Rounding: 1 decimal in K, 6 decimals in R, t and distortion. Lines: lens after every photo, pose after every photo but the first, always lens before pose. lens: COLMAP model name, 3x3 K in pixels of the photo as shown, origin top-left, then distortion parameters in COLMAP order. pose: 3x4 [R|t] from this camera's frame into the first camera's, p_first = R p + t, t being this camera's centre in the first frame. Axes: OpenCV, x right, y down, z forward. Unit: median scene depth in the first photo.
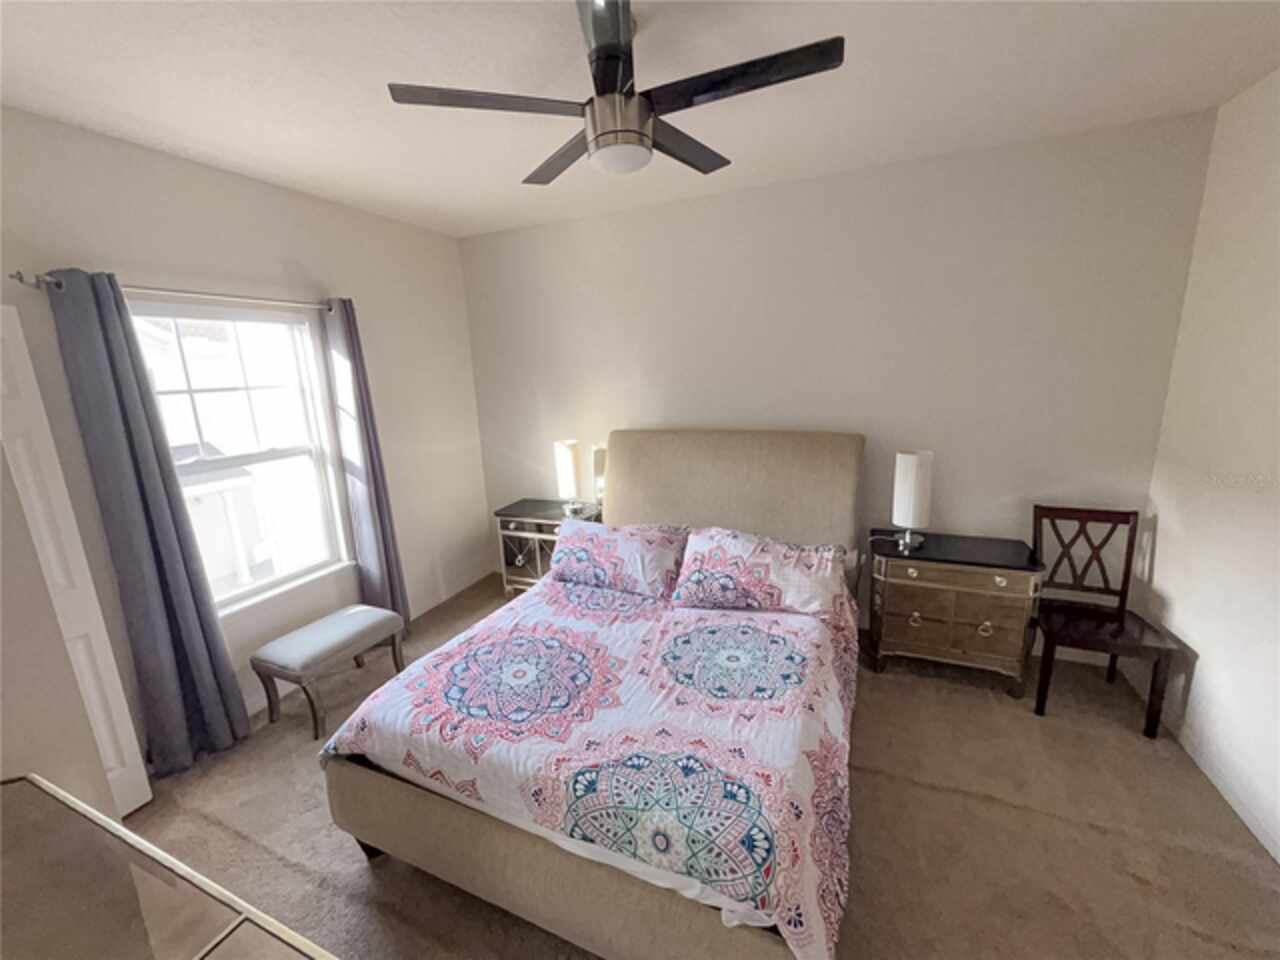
lens RADIAL K [[512.2, 0, 638.0], [0, 512.2, 477.7], [0, 0, 1]] dist [0.000491, 0.000425]
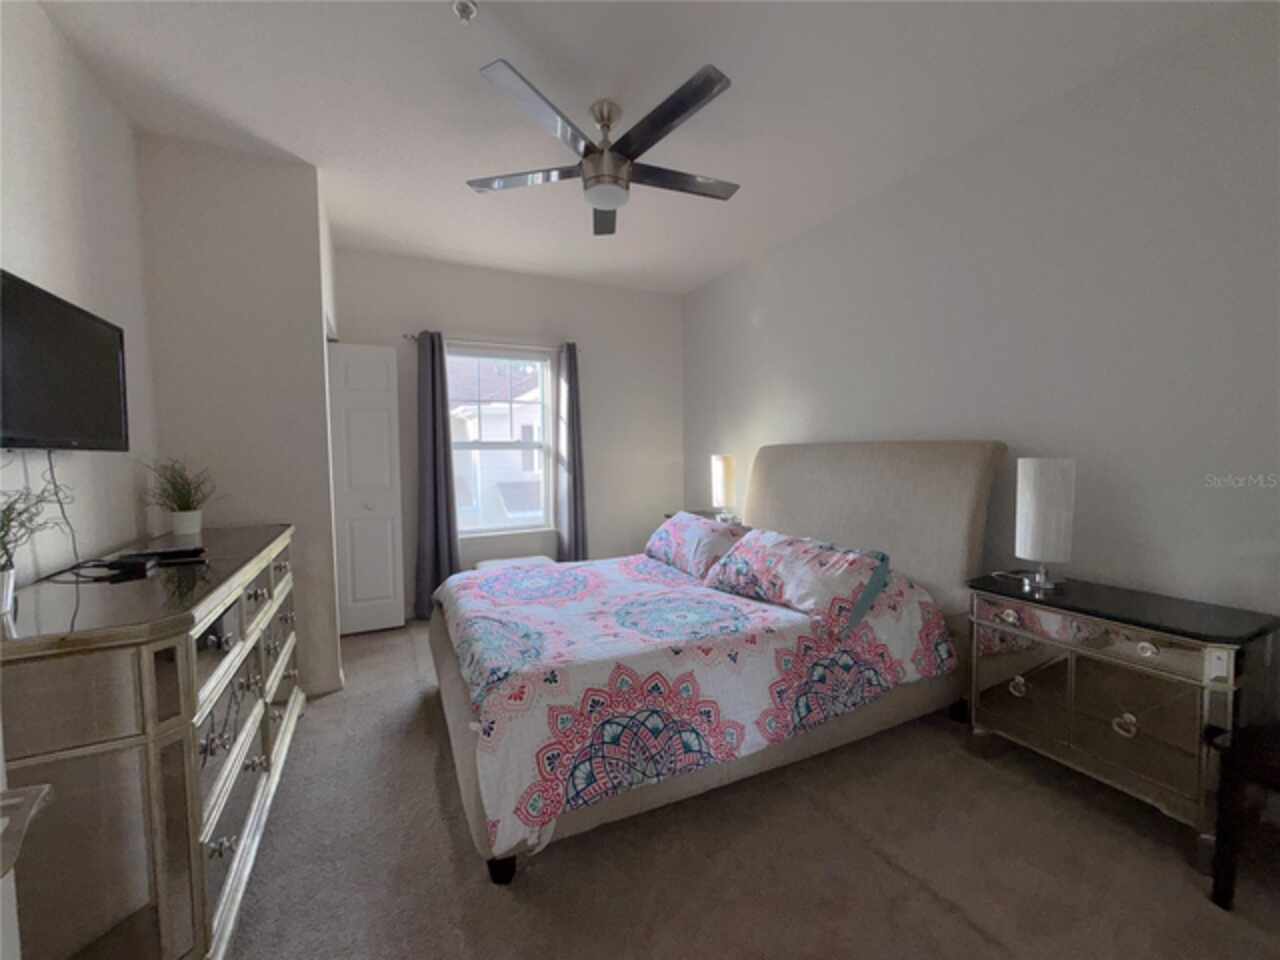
lens RADIAL K [[512.2, 0, 638.0], [0, 512.2, 477.7], [0, 0, 1]] dist [0.000491, 0.000425]
pose [[0.757467, 0.060332, -0.650080, 0.661767], [-0.154165, 0.984092, -0.088301, 0.153603], [0.634411, 0.167105, 0.754718, 0.094261]]
